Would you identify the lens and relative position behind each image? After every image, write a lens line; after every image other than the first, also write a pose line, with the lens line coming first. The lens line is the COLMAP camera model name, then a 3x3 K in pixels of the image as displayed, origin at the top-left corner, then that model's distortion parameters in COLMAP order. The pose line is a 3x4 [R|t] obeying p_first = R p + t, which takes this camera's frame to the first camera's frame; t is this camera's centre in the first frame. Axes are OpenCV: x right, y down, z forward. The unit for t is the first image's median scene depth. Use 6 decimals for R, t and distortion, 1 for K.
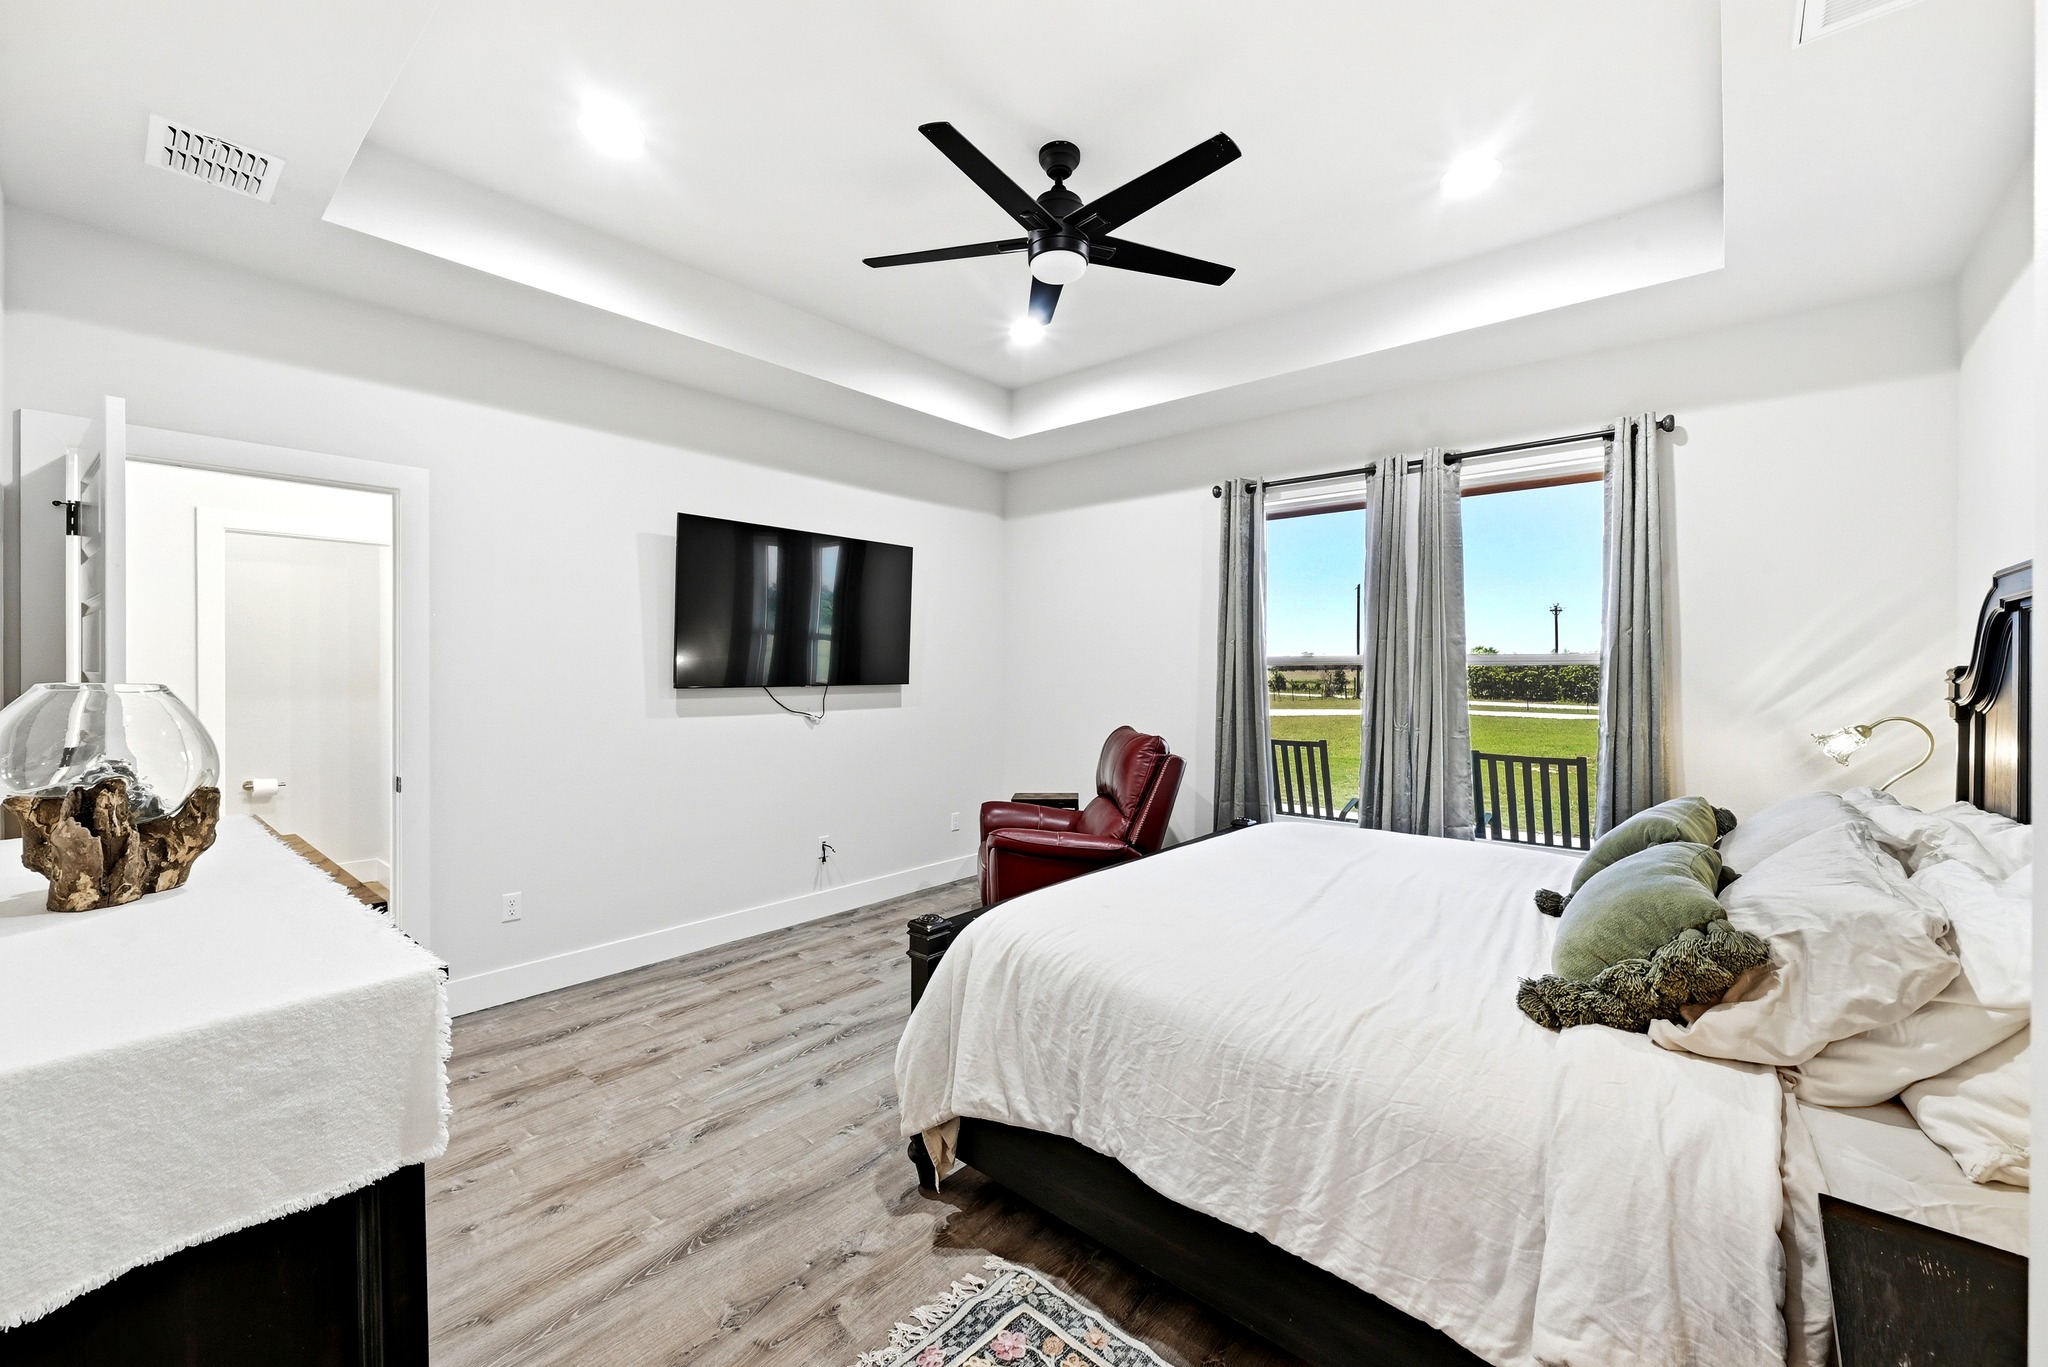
lens RADIAL K [[823.0, 0, 1021.2], [0, 823.0, 678.3], [0, 0, 1]] dist [-0.001618, 0.000008]
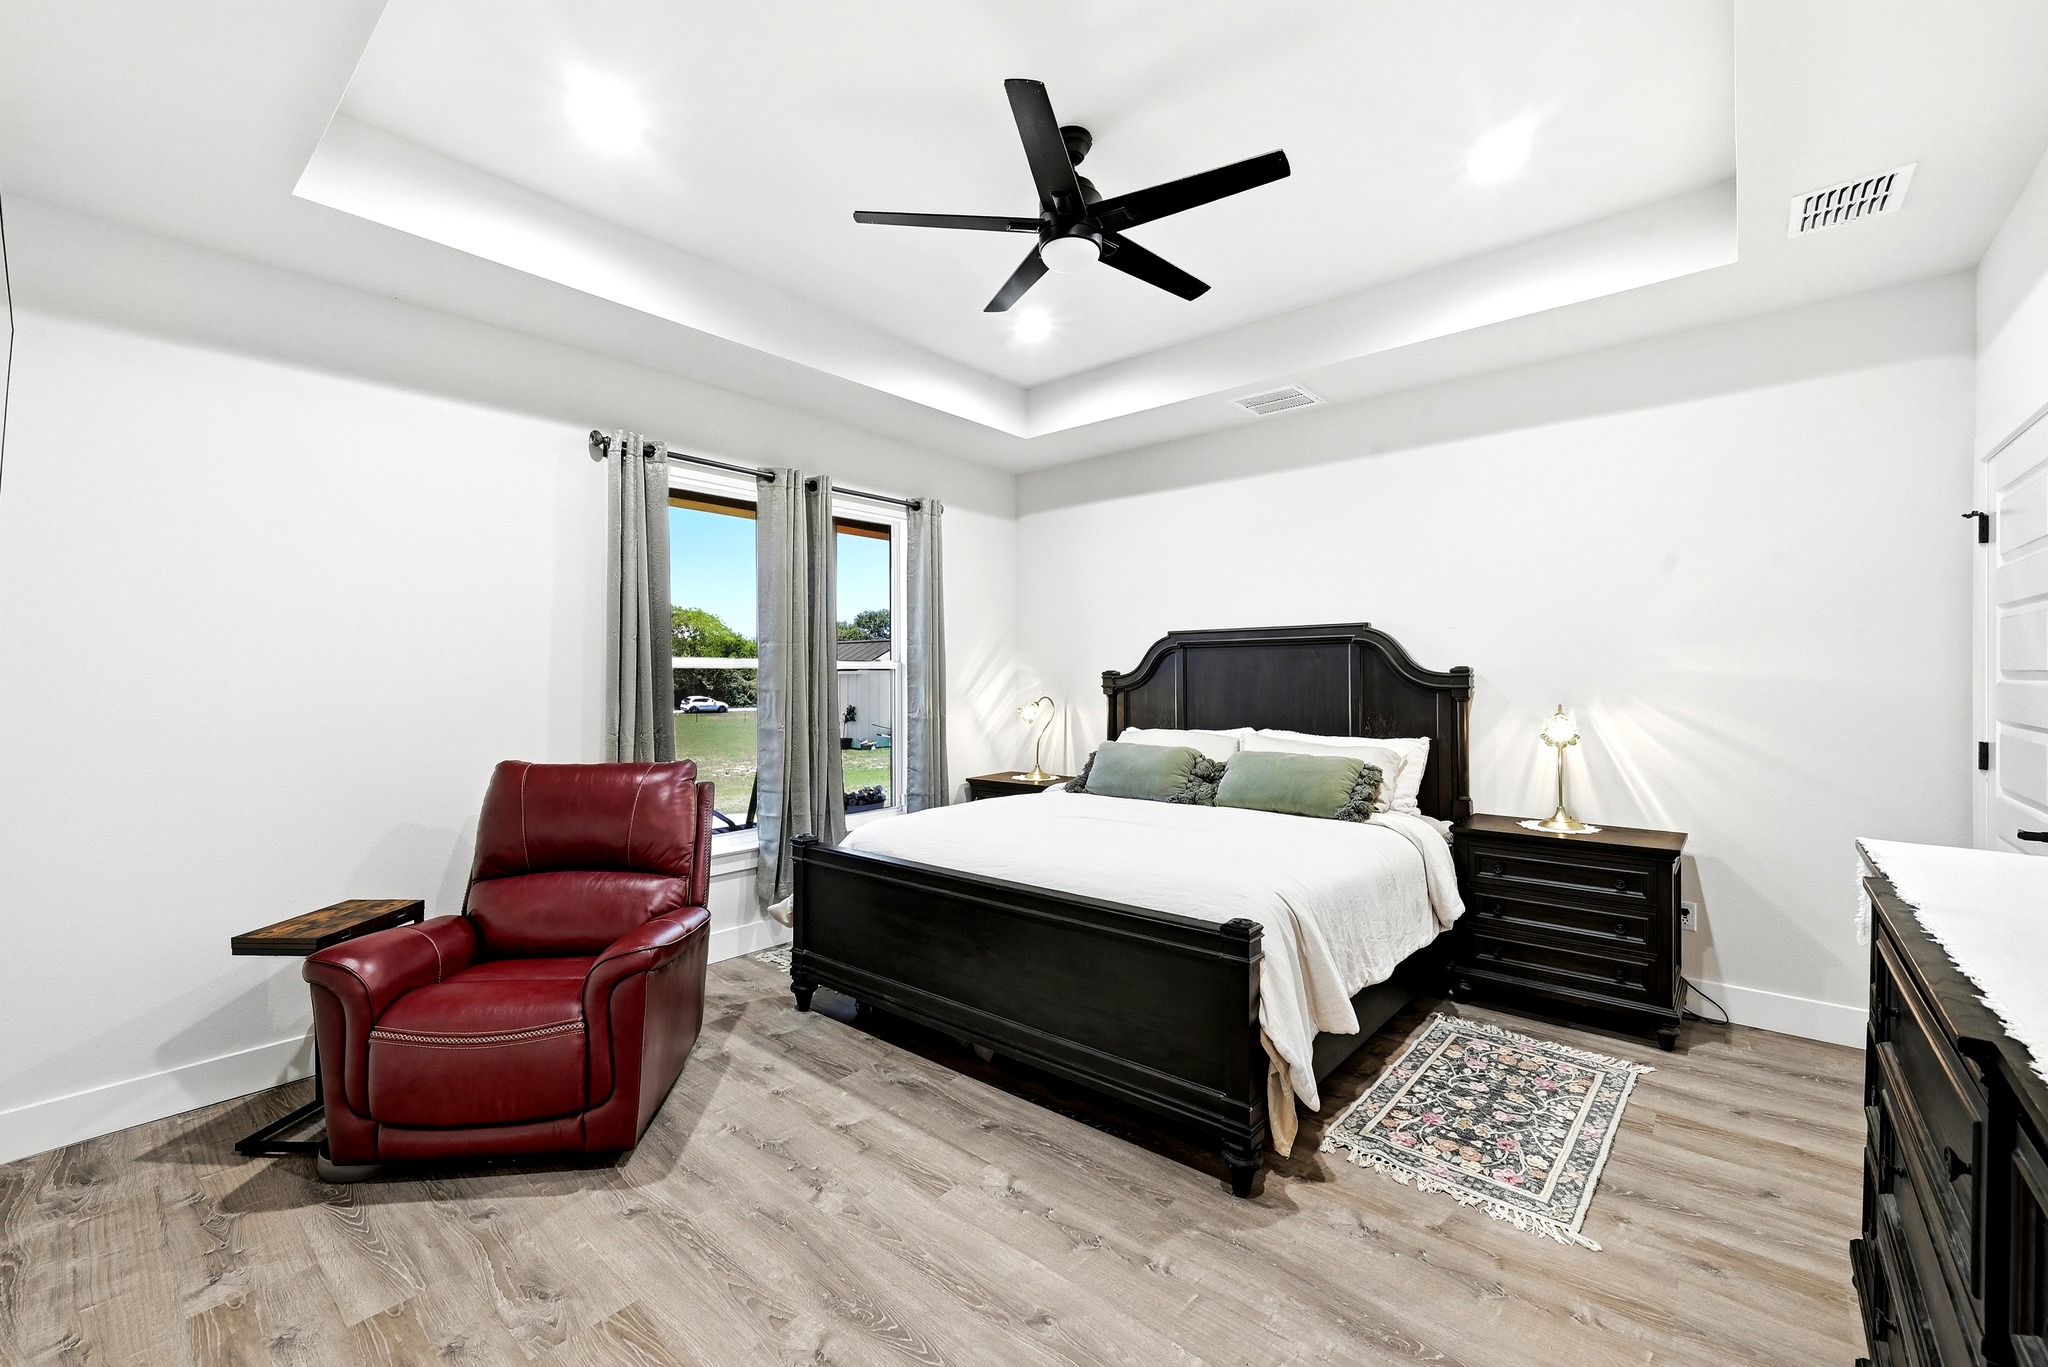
lens RADIAL K [[838.5, 0, 1024.3], [0, 838.5, 678.3], [0, 0, 1]] dist [-0.000904, -0.000119]
pose [[-0.008276, -0.009172, 0.999924, -1.141806], [0.016725, 0.999817, 0.009309, -0.014794], [-0.999826, 0.016800, -0.008121, 1.293860]]
